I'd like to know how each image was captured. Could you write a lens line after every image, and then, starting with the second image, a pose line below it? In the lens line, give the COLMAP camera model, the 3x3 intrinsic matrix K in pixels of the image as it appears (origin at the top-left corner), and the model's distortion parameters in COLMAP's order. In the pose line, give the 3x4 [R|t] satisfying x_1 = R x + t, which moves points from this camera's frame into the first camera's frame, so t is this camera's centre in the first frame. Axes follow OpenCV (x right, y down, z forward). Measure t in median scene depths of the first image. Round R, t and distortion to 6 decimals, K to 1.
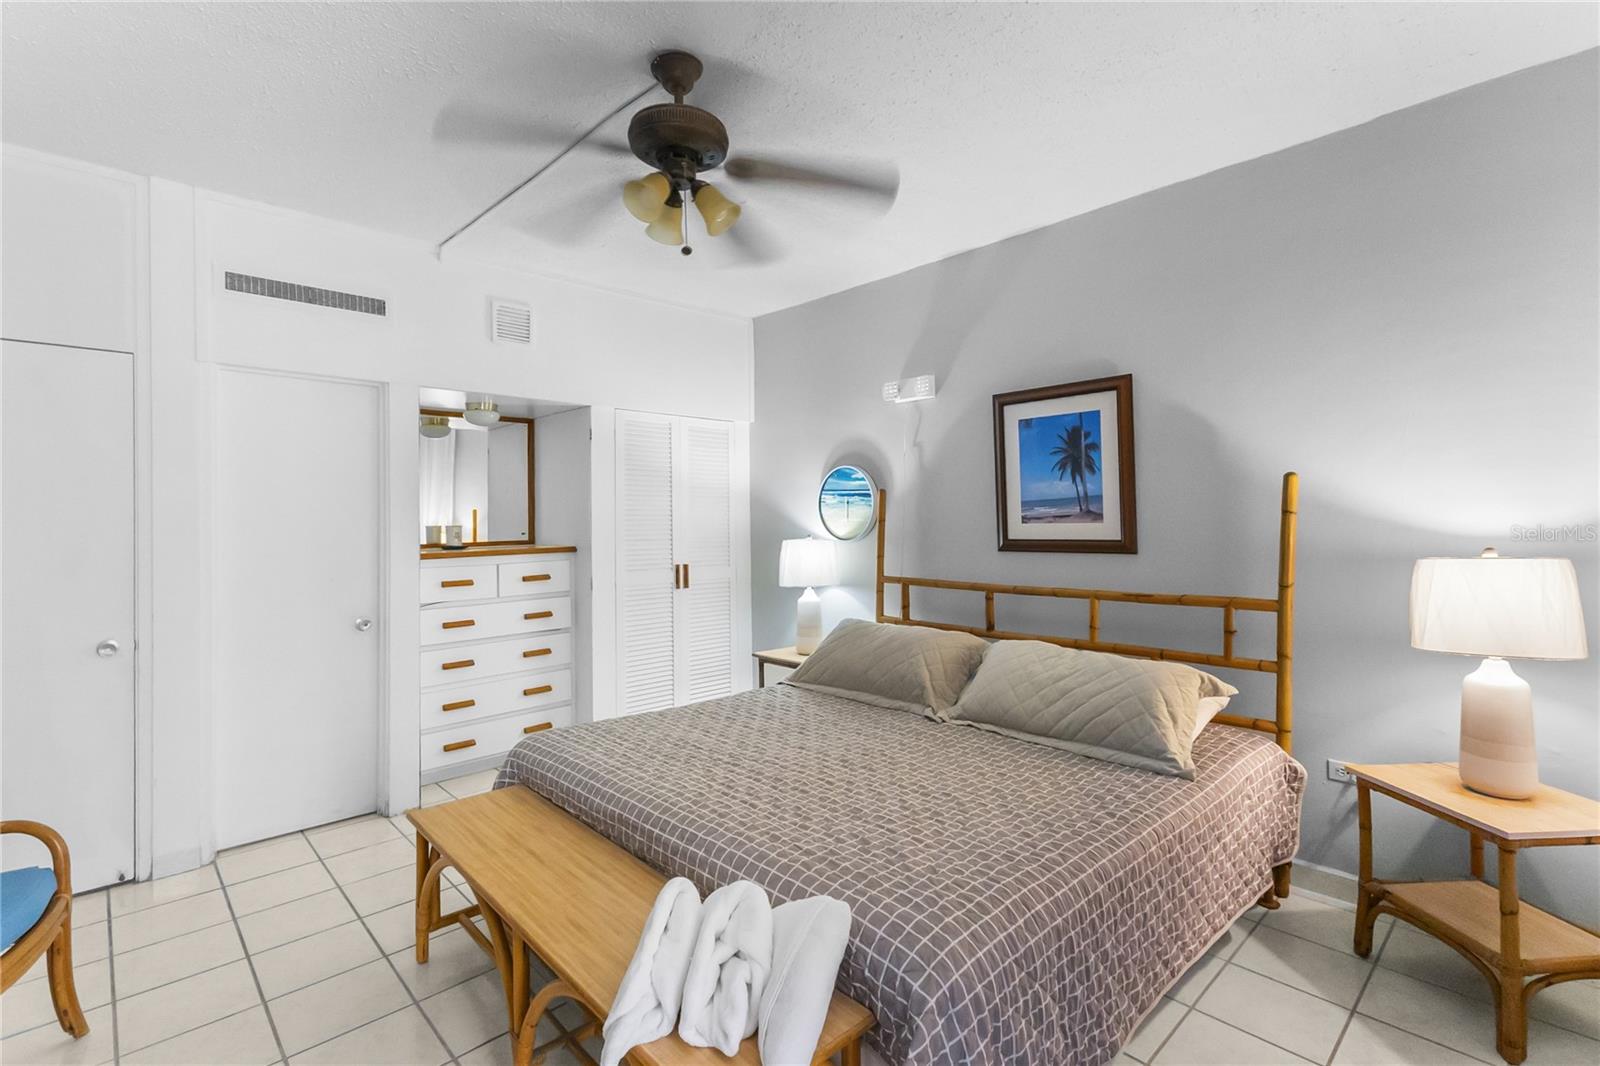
lens RADIAL K [[731.0, 0, 802.6], [0, 731.0, 522.6], [0, 0, 1]] dist [-0.000198, -0.000788]
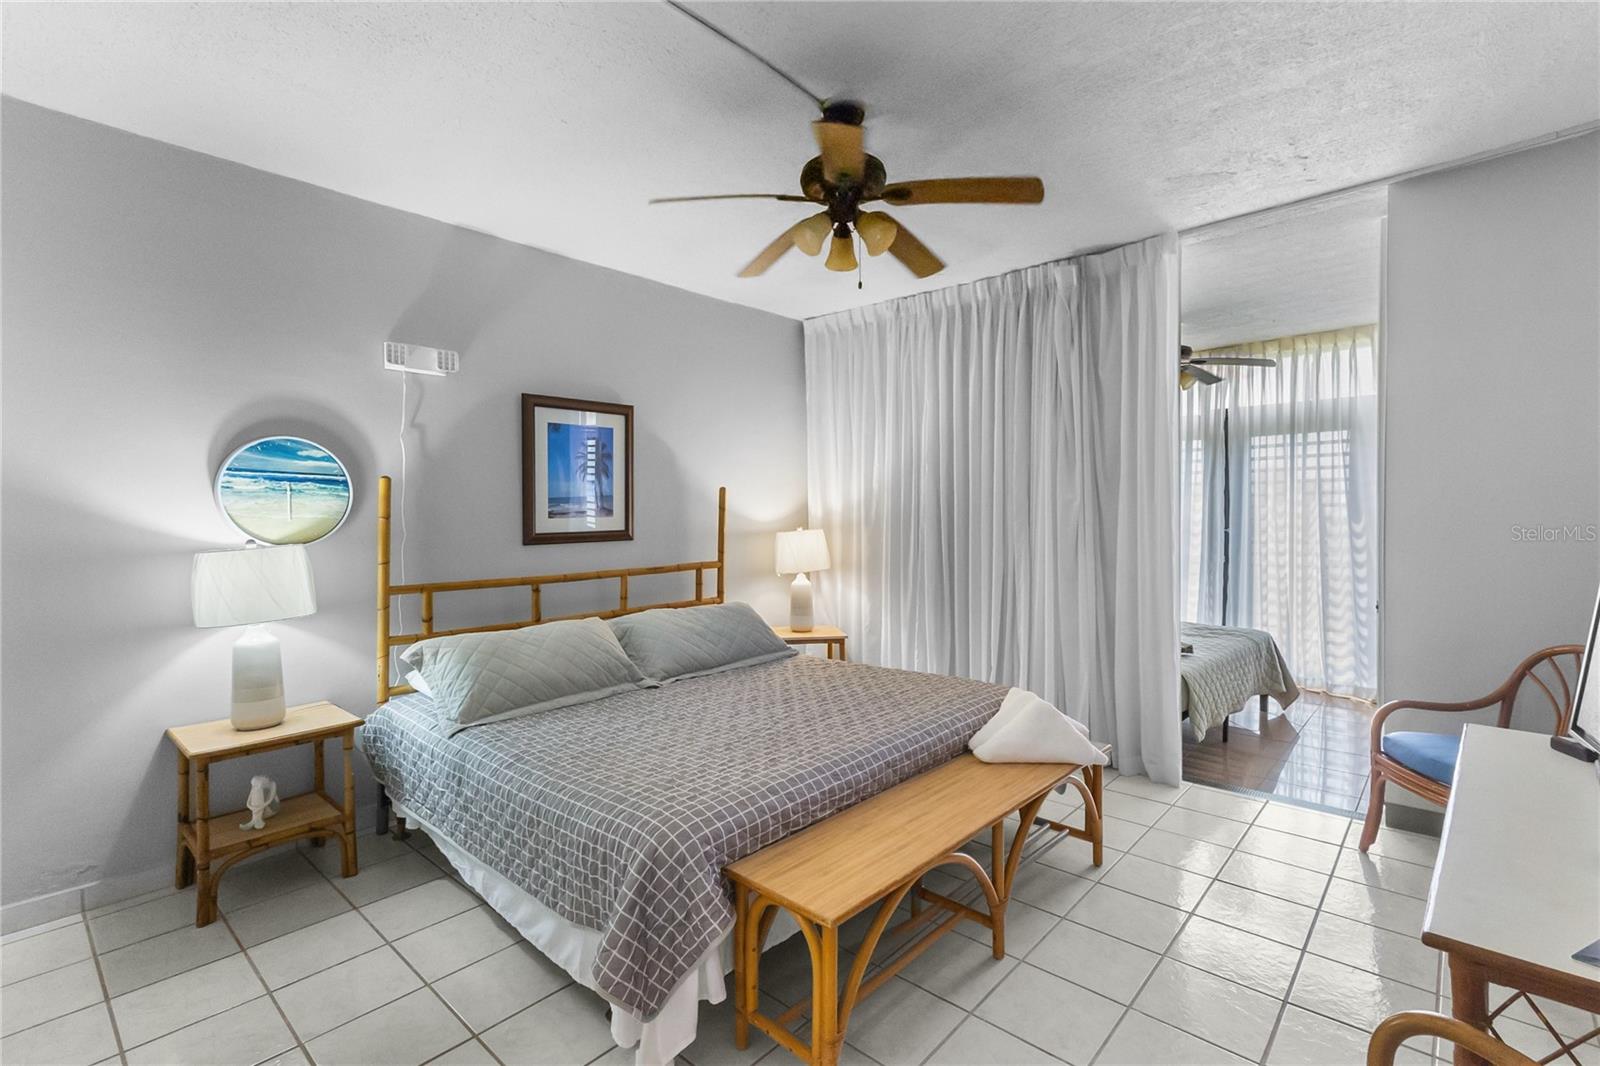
lens RADIAL K [[731.0, 0, 802.6], [0, 731.0, 522.6], [0, 0, 1]] dist [-0.000198, -0.000788]
pose [[-0.086397, -0.004447, 0.996251, -0.856938], [0.015017, 0.999871, 0.005765, 0.007311], [-0.996148, 0.015459, -0.086320, 0.754205]]
